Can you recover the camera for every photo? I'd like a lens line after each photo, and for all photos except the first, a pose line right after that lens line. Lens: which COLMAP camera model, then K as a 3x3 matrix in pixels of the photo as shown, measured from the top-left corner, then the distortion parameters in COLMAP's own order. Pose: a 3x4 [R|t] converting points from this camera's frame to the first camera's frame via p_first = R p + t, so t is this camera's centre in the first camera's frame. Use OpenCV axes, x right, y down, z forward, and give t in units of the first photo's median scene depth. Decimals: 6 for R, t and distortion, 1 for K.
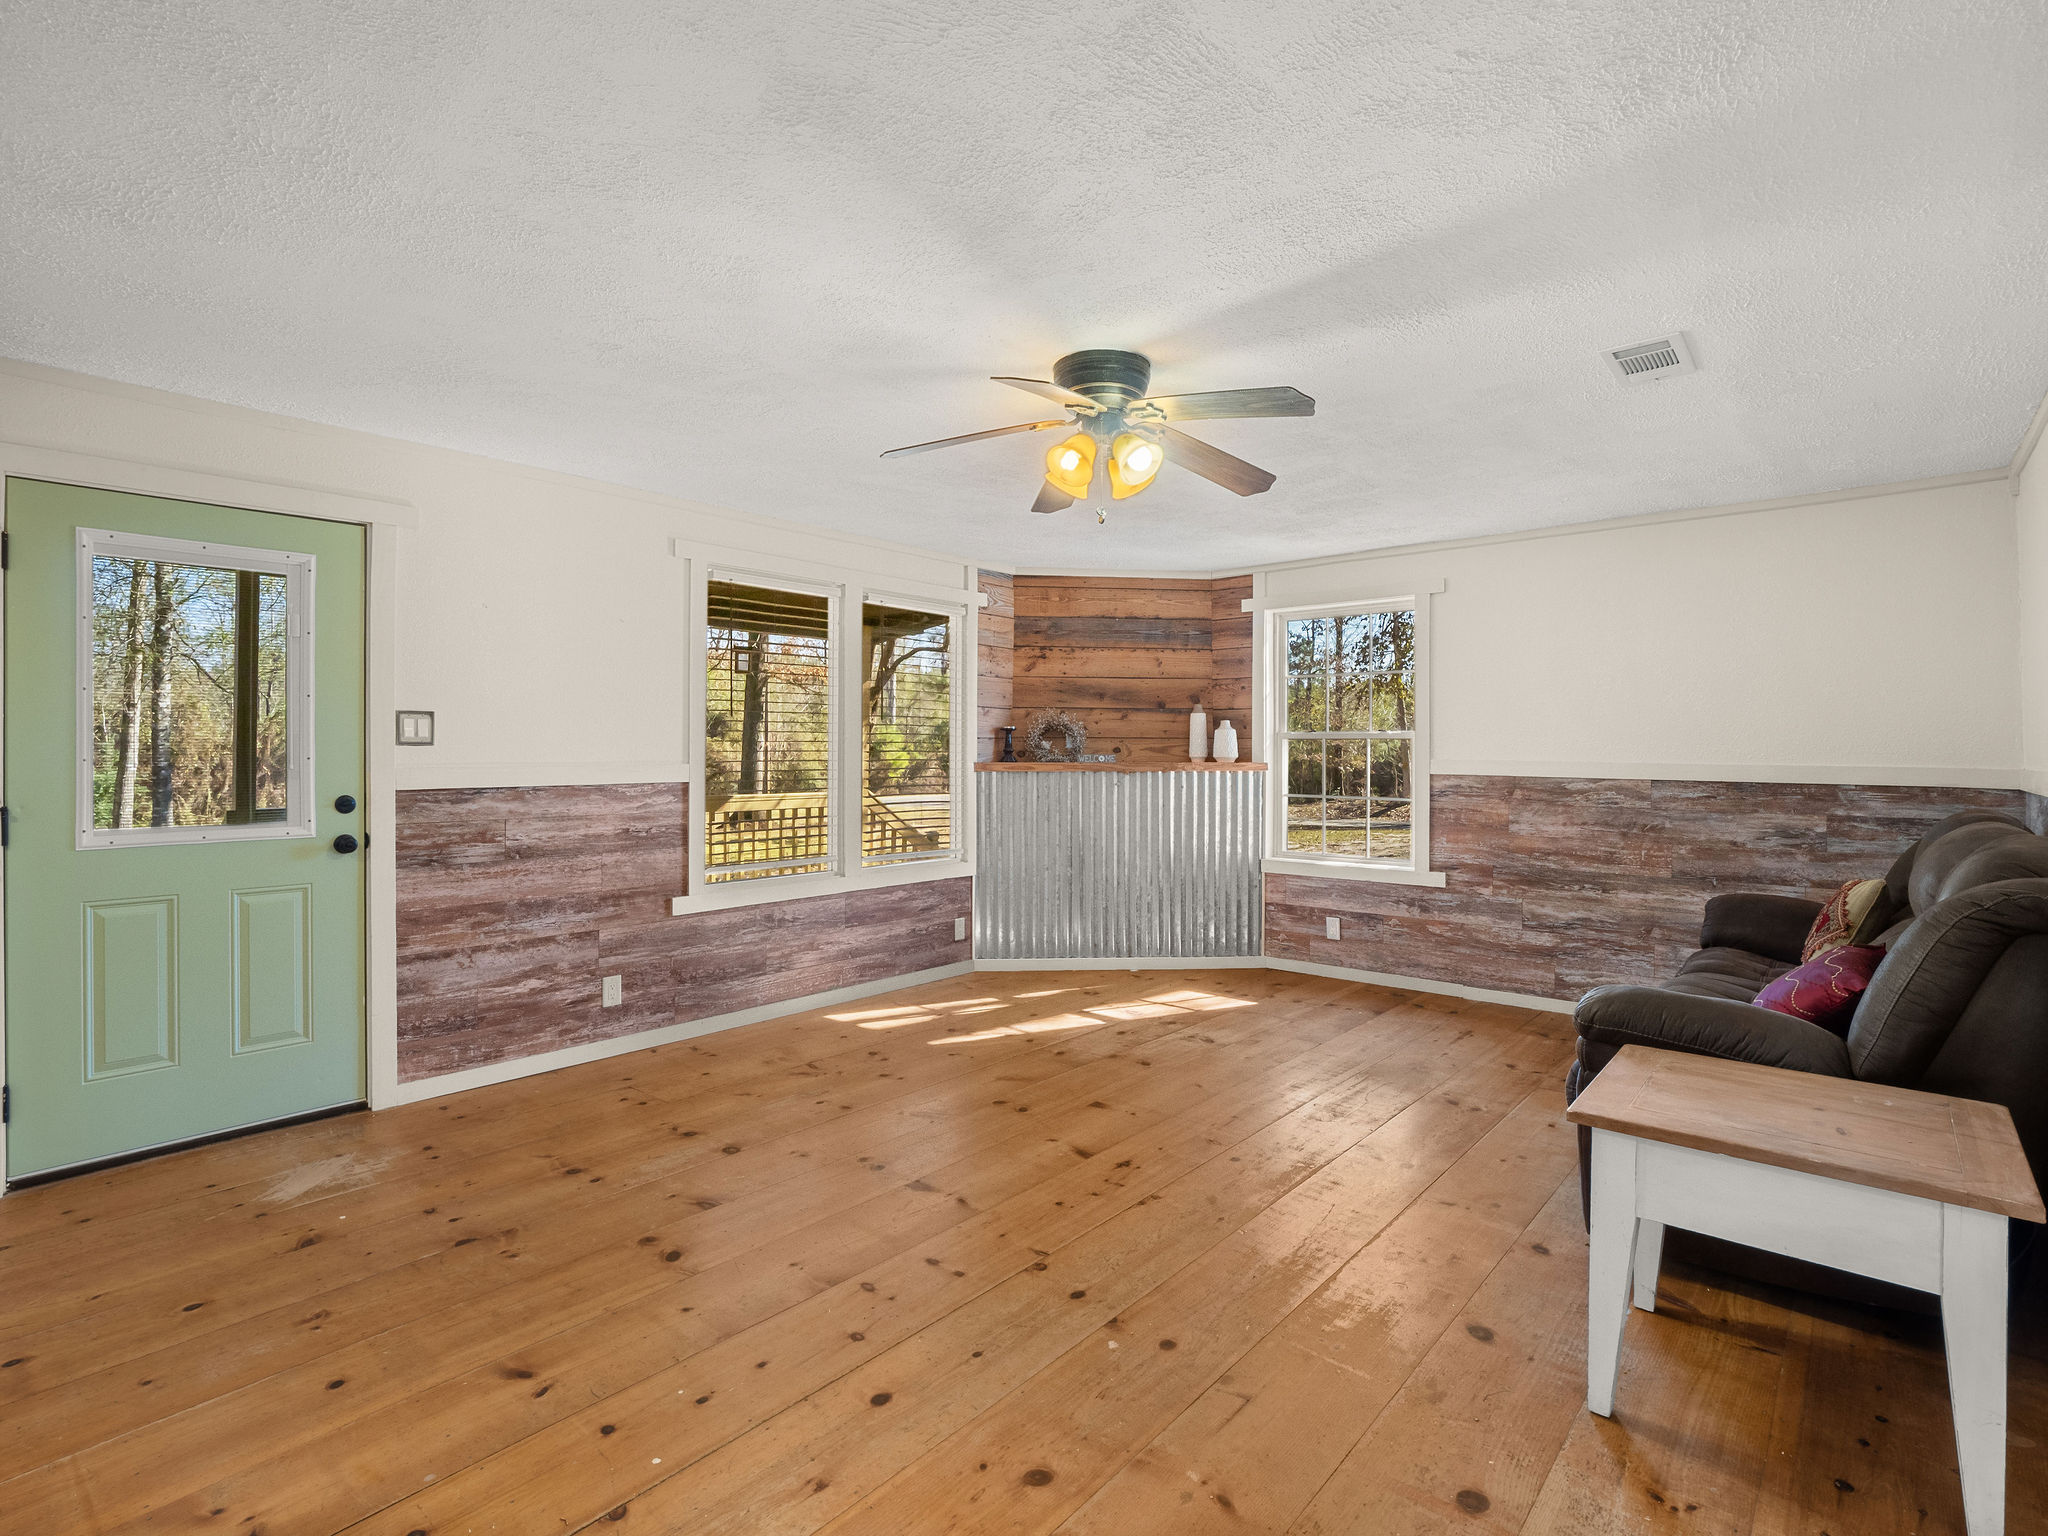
lens RADIAL K [[1029.3, 0, 1026.6], [0, 1029.3, 761.2], [0, 0, 1]] dist [-0.001360, -0.000093]
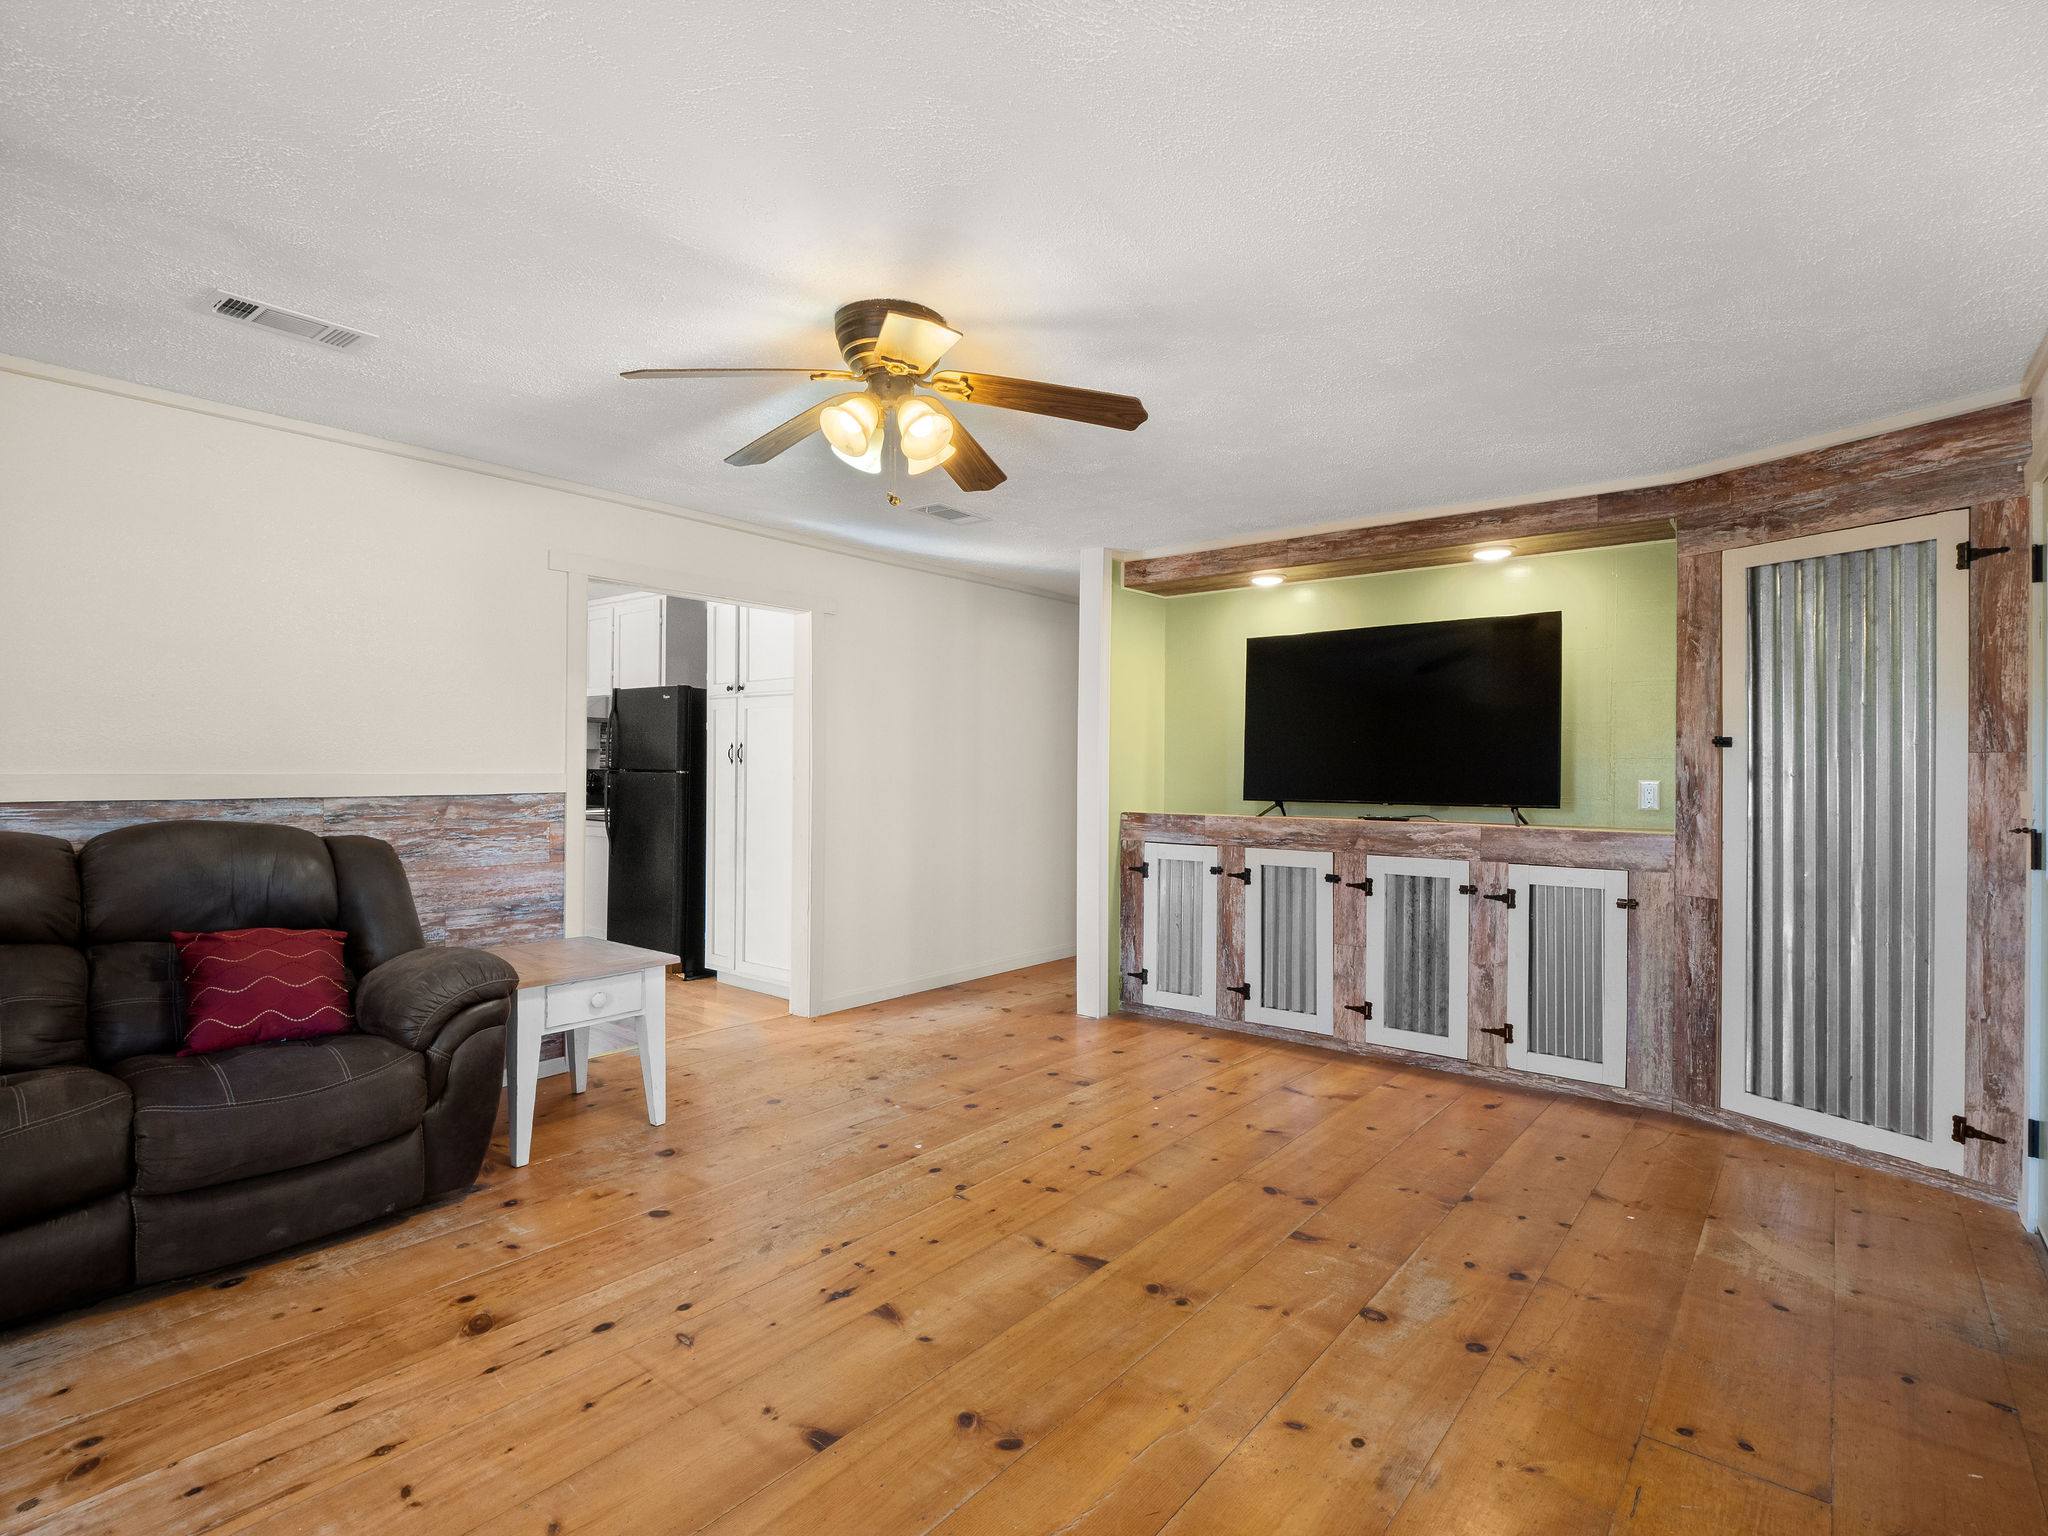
lens RADIAL K [[1029.3, 0, 1021.4], [0, 1029.3, 763.9], [0, 0, 1]] dist [-0.001360, -0.000093]
pose [[-0.999620, -0.011185, -0.025179, -0.018575], [-0.011319, 0.999922, 0.005199, -0.012128], [0.025119, 0.005482, -0.999669, 1.896065]]
